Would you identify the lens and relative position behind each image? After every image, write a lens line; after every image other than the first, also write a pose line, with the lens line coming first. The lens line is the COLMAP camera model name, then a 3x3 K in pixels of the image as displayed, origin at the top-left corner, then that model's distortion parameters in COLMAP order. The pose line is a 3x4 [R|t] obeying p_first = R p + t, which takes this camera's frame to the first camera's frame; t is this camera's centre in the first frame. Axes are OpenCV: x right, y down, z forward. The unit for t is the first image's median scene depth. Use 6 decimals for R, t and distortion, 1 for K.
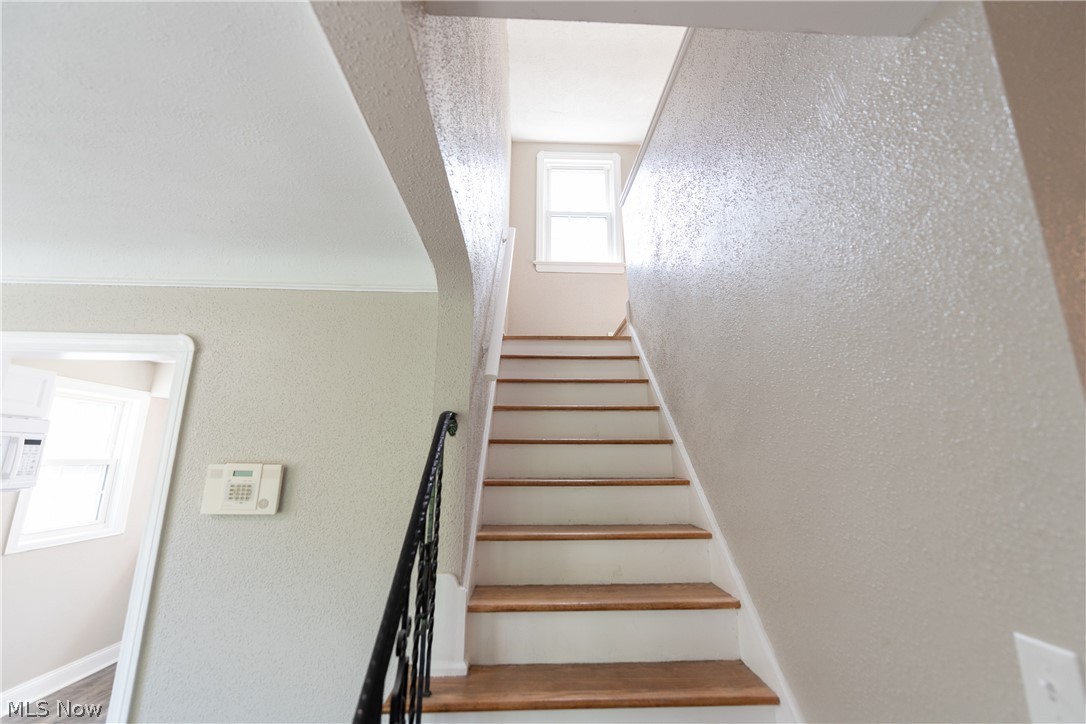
lens RADIAL K [[430.4, 0, 541.6], [0, 430.4, 367.9], [0, 0, 1]] dist [0.007795, -0.000448]
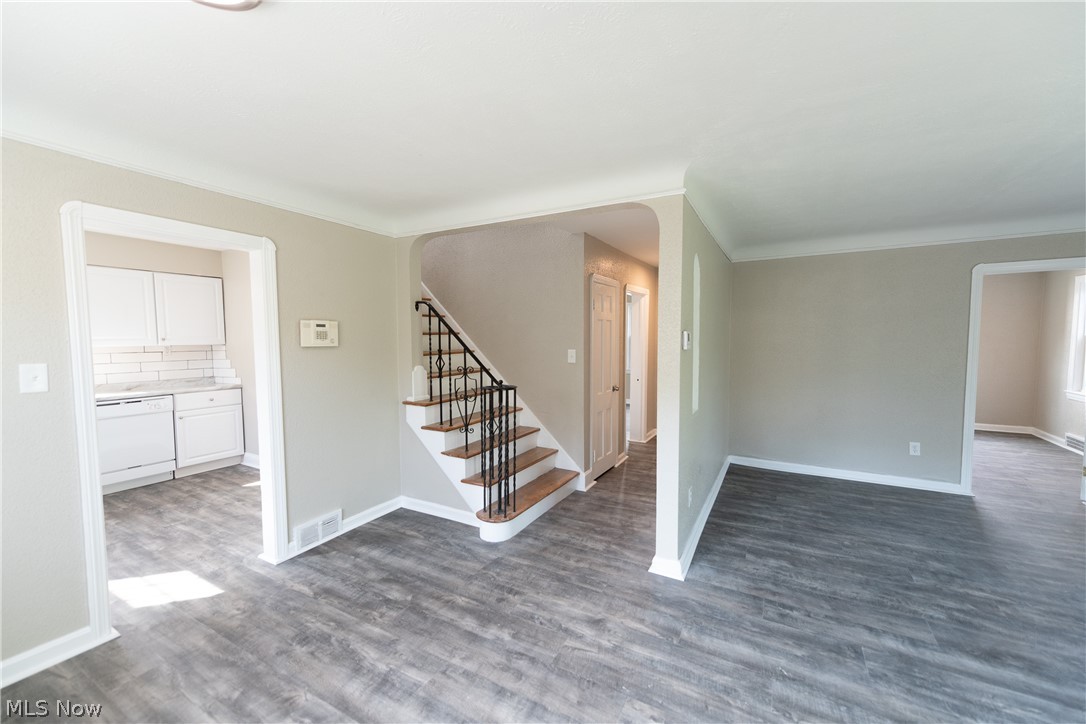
lens RADIAL K [[430.4, 0, 547.4], [0, 430.4, 363.0], [0, 0, 1]] dist [0.007795, -0.000448]
pose [[0.529713, -0.065865, 0.845615, -1.058828], [-0.178608, 0.965963, 0.187123, -0.073397], [-0.829158, -0.250156, 0.499919, -0.470031]]
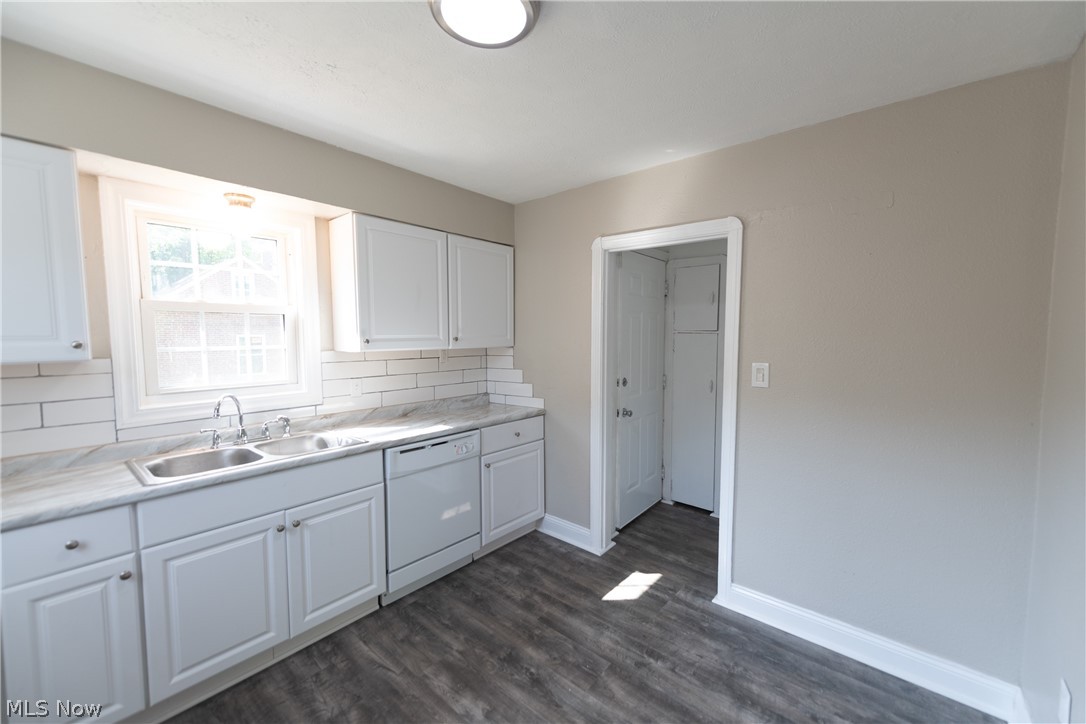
lens RADIAL K [[430.4, 0, 543.5], [0, 430.4, 360.9], [0, 0, 1]] dist [0.007795, -0.000448]
pose [[0.688164, -0.056254, 0.723371, -1.048348], [-0.152416, 0.963535, 0.219929, 0.208552], [-0.709366, -0.261601, 0.654496, 0.785282]]
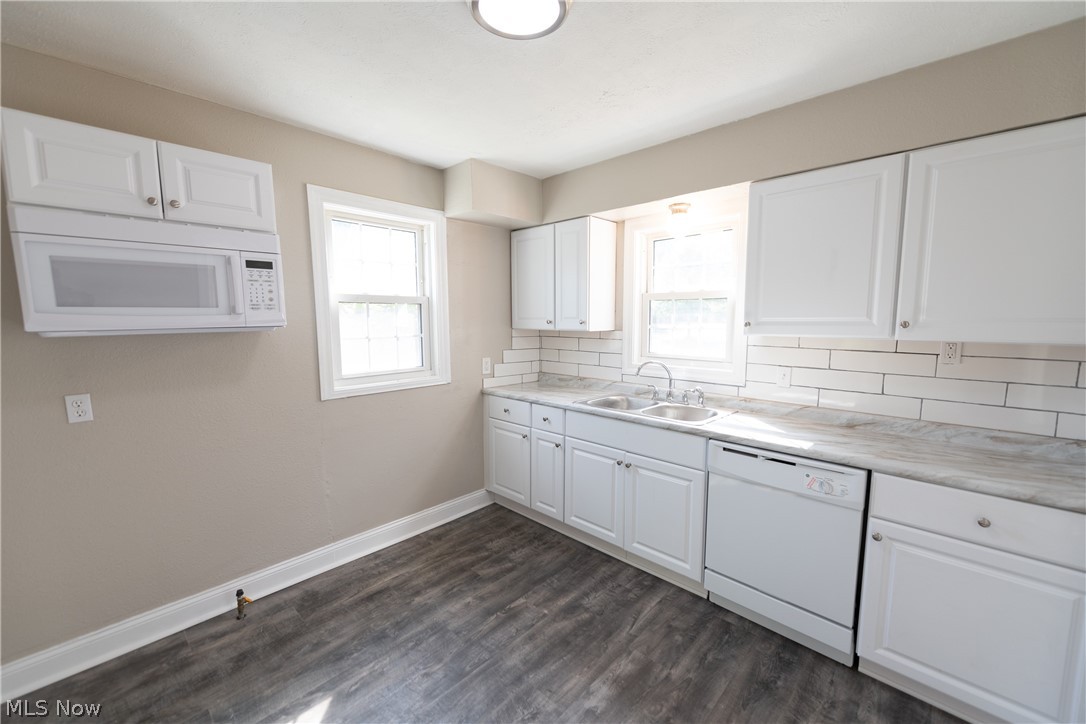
lens RADIAL K [[430.4, 0, 549.9], [0, 430.4, 361.9], [0, 0, 1]] dist [0.007795, -0.000448]
pose [[0.696364, 0.068167, -0.714444, -0.308689], [0.162684, 0.954574, 0.249646, 0.225773], [0.699008, -0.290073, 0.653641, 0.826565]]
